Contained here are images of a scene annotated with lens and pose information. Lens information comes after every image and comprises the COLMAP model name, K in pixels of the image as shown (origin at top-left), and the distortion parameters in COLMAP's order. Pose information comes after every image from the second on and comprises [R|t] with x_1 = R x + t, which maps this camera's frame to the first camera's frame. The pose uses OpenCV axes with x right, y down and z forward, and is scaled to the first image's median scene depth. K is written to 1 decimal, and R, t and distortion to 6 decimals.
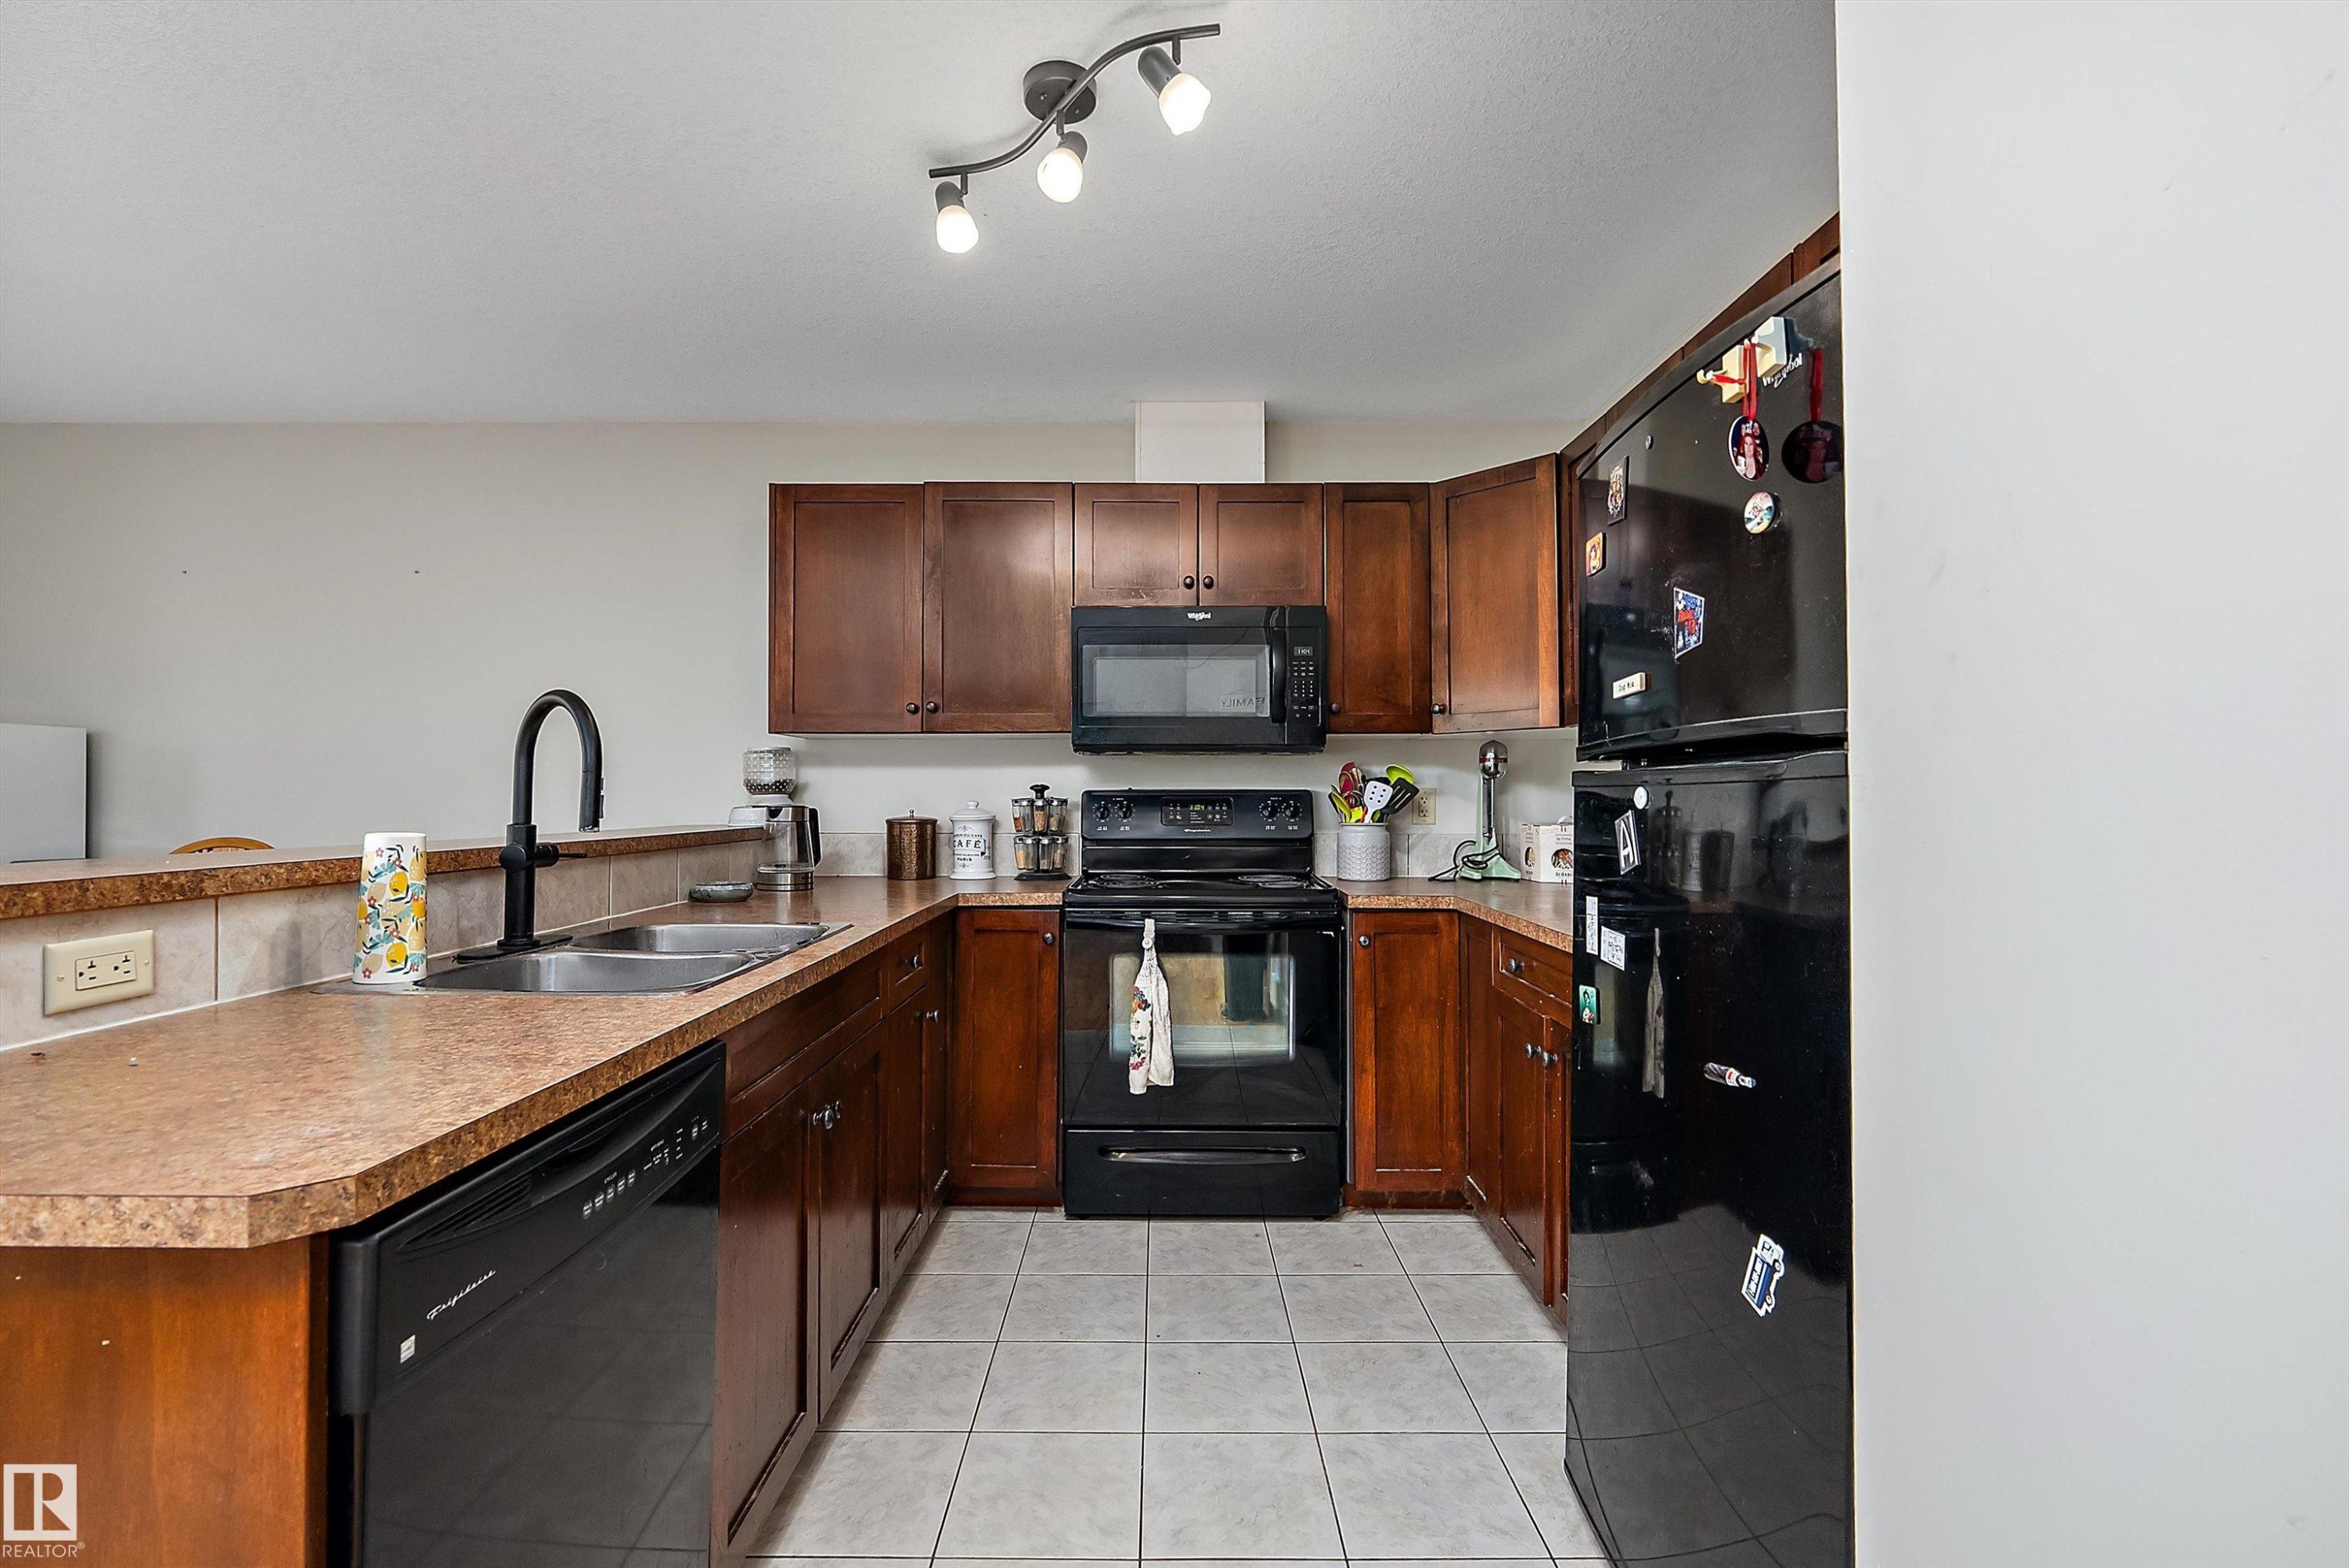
lens RADIAL K [[1054.2, 0, 1153.7], [0, 1054.2, 791.1], [0, 0, 1]] dist [-0.012050, 0.002808]
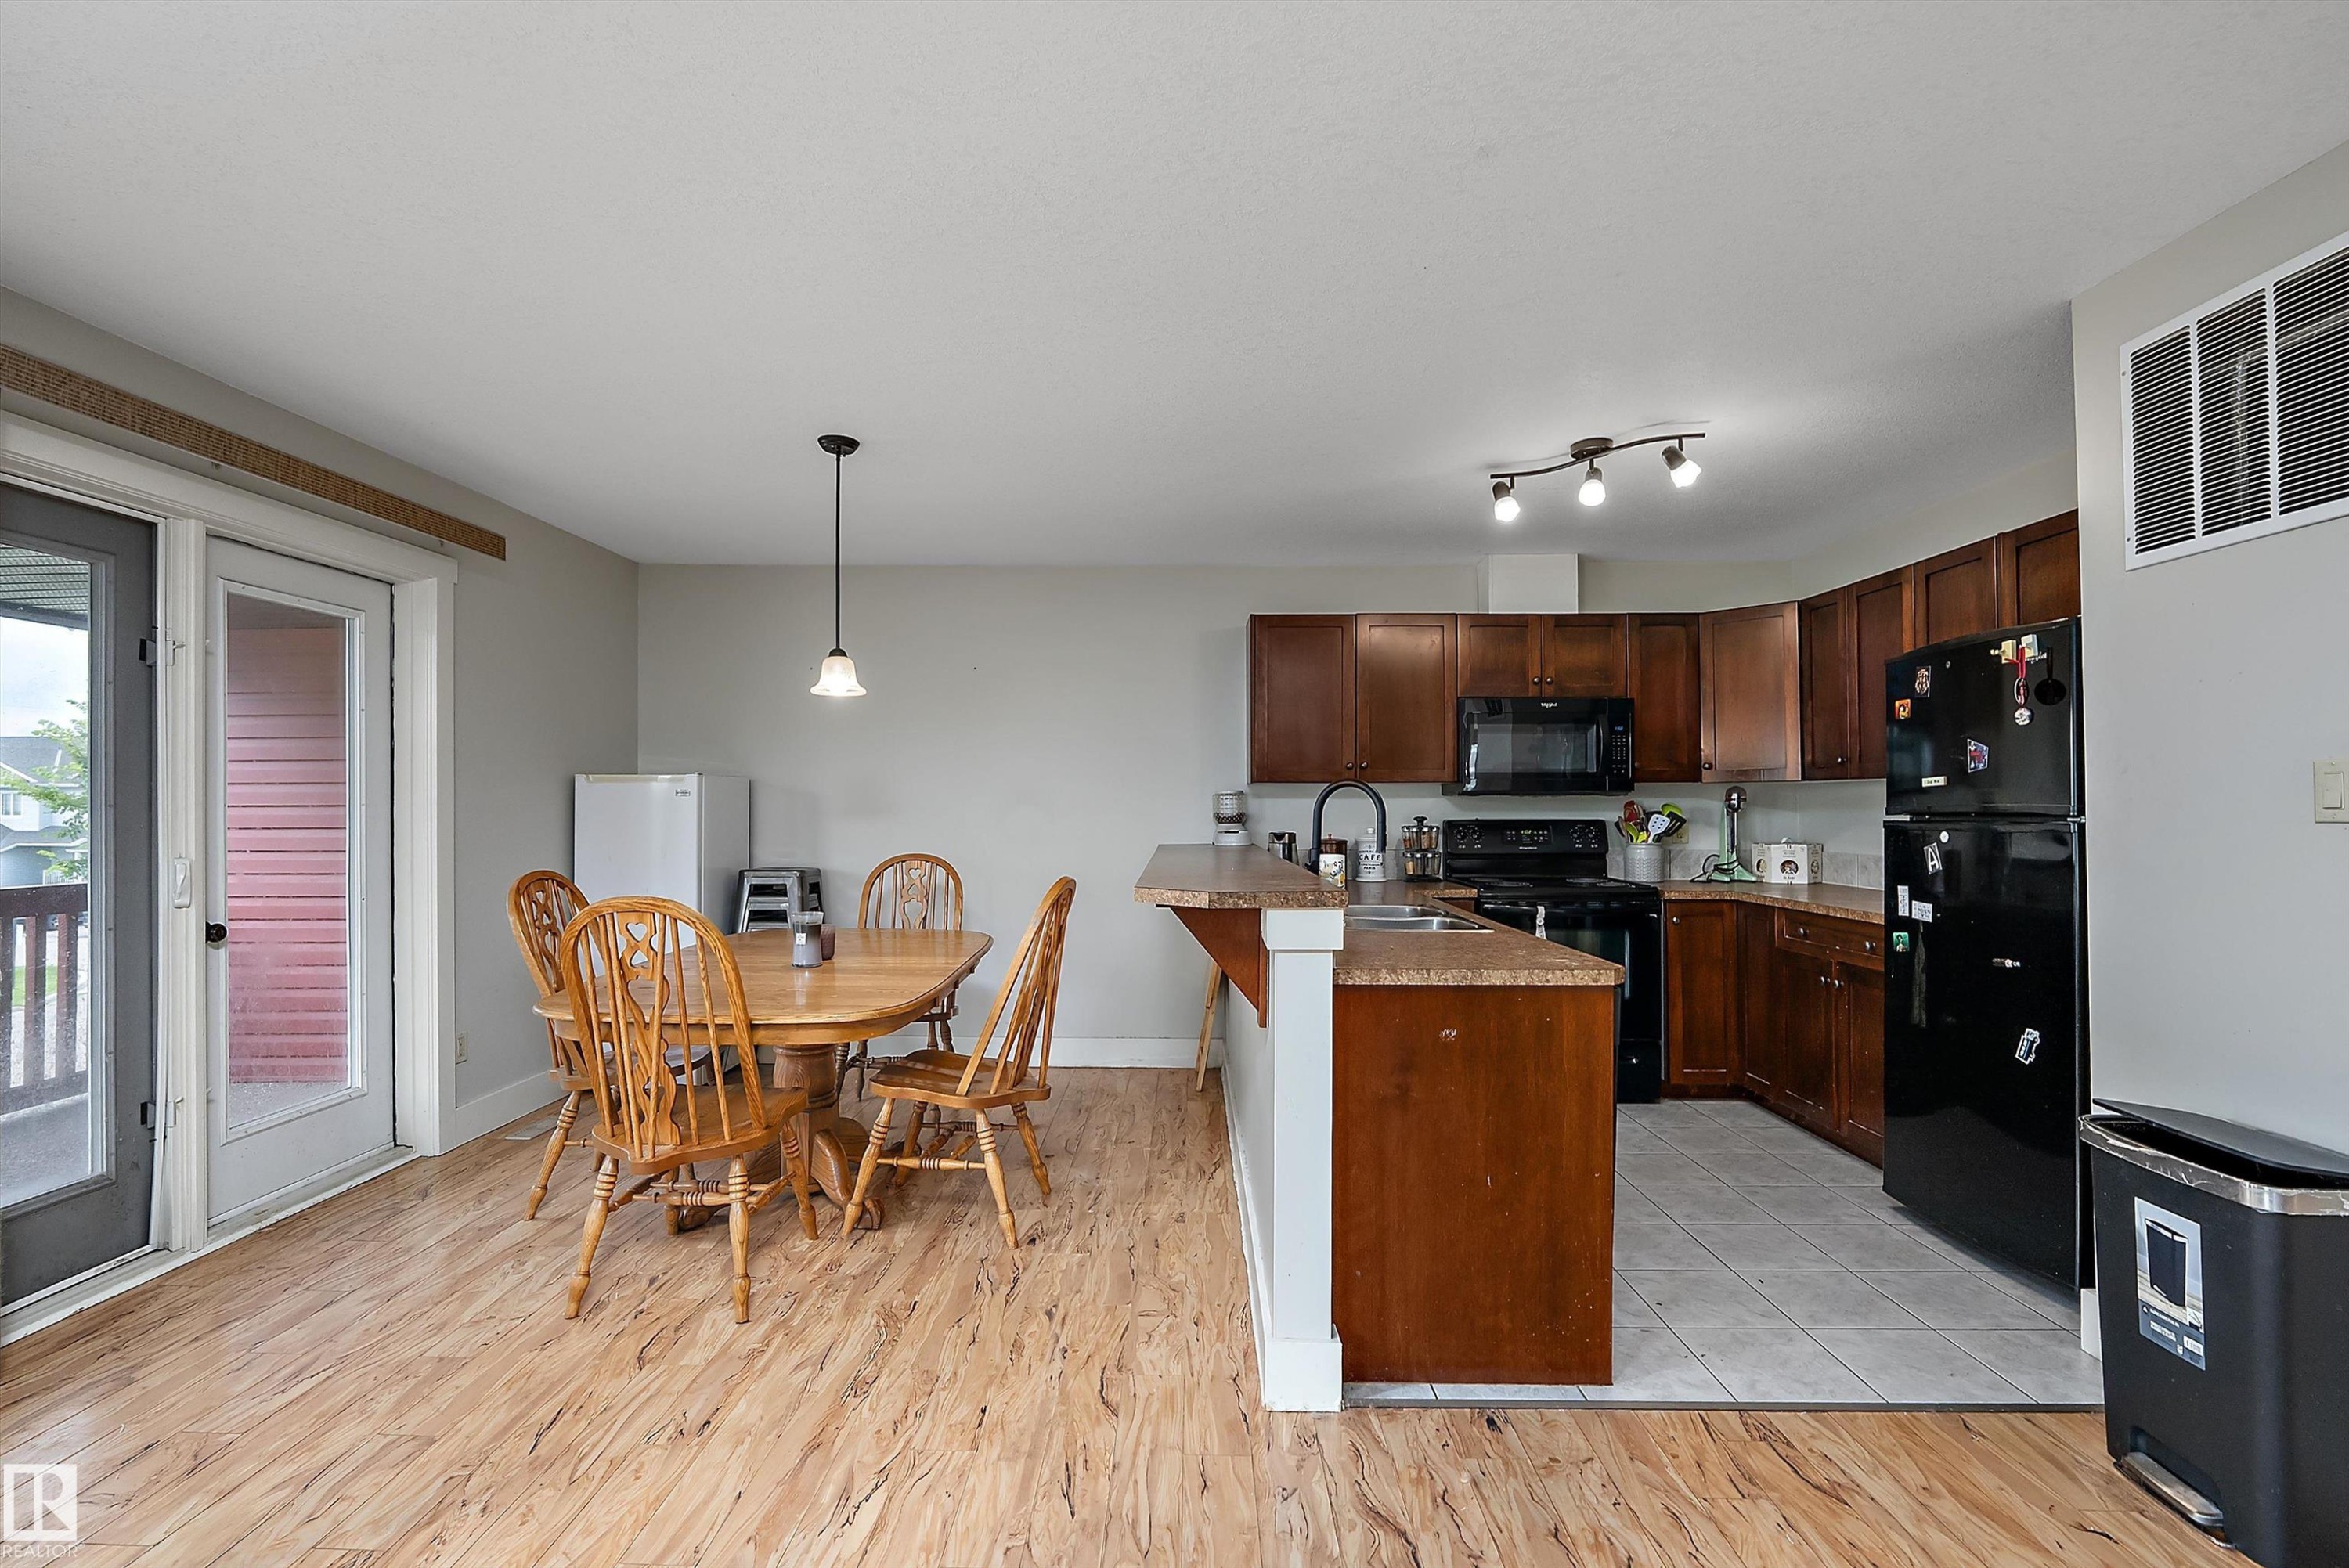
lens RADIAL K [[1054.2, 0, 1162.6], [0, 1054.2, 794.9], [0, 0, 1]] dist [-0.012050, 0.002808]
pose [[0.999901, -0.000747, -0.014076, -0.471303], [0.000665, 0.999983, -0.005773, -0.029439], [0.014080, 0.005763, 0.999884, -0.487629]]
